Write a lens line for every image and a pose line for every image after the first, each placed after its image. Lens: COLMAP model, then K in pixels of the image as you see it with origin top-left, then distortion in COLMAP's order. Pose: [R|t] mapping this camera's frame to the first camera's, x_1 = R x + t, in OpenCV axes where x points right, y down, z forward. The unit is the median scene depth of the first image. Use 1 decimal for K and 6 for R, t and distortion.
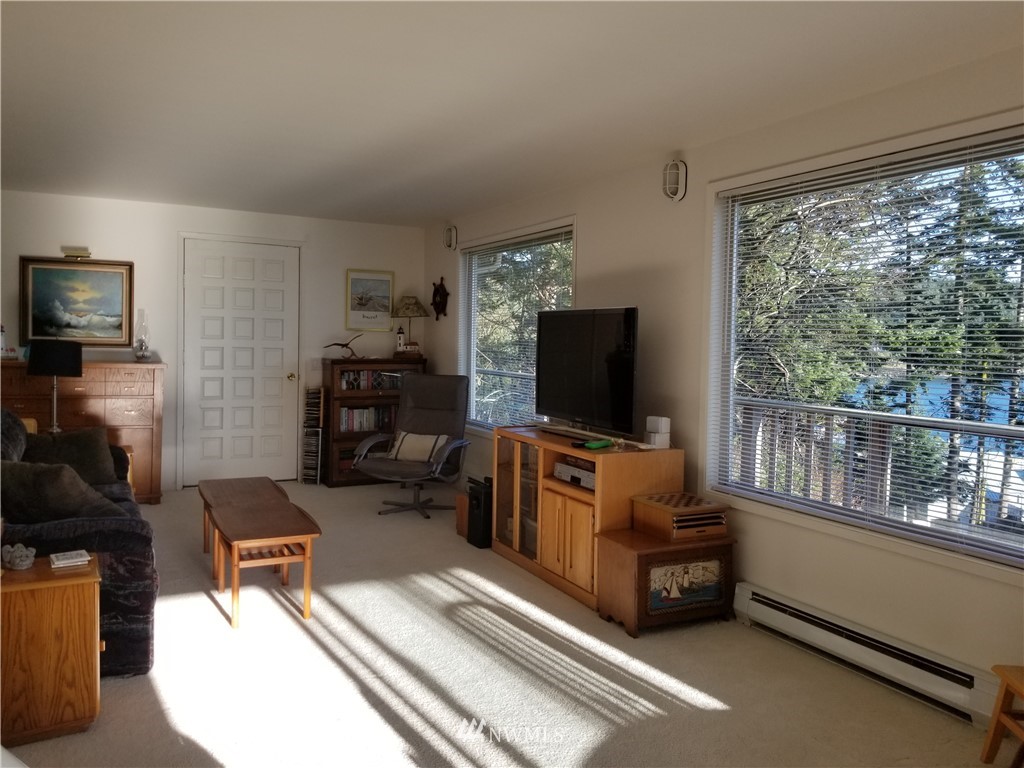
lens RADIAL K [[800.4, 0, 504.1], [0, 800.4, 381.0], [0, 0, 1]] dist [0.092958, -0.111780]
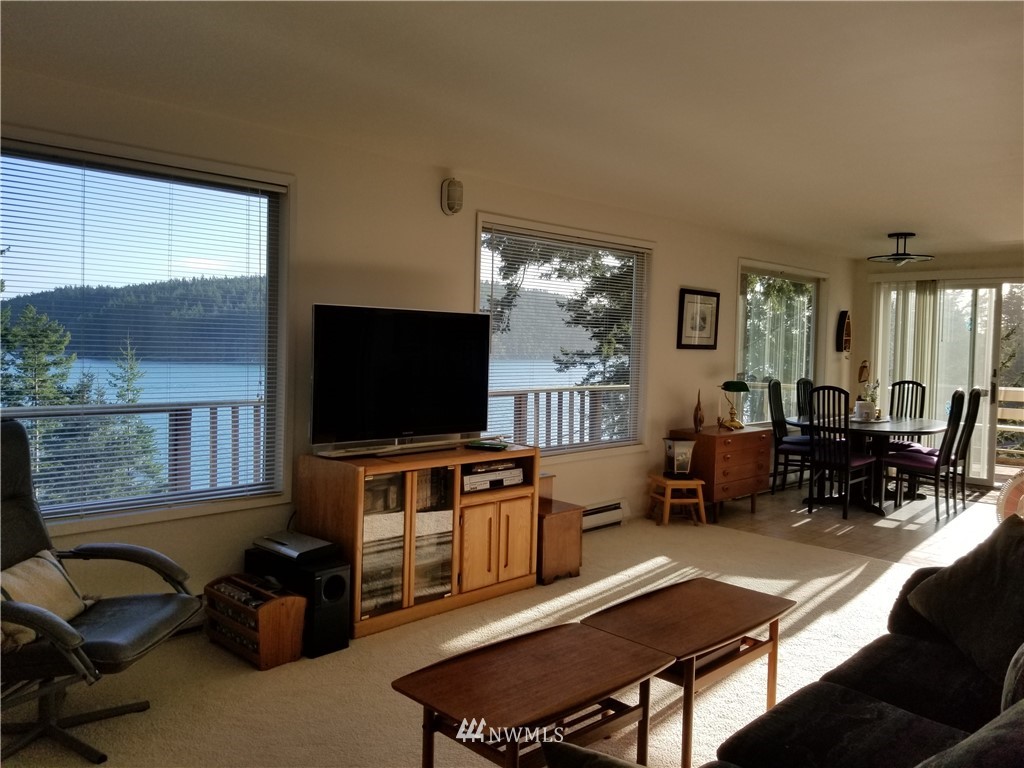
lens RADIAL K [[800.4, 0, 504.1], [0, 800.4, 381.0], [0, 0, 1]] dist [0.092958, -0.111780]
pose [[-0.327823, -0.071465, 0.942032, -0.956088], [0.016690, 0.996541, 0.081408, -0.098736], [-0.944592, 0.042410, -0.325496, 1.455026]]
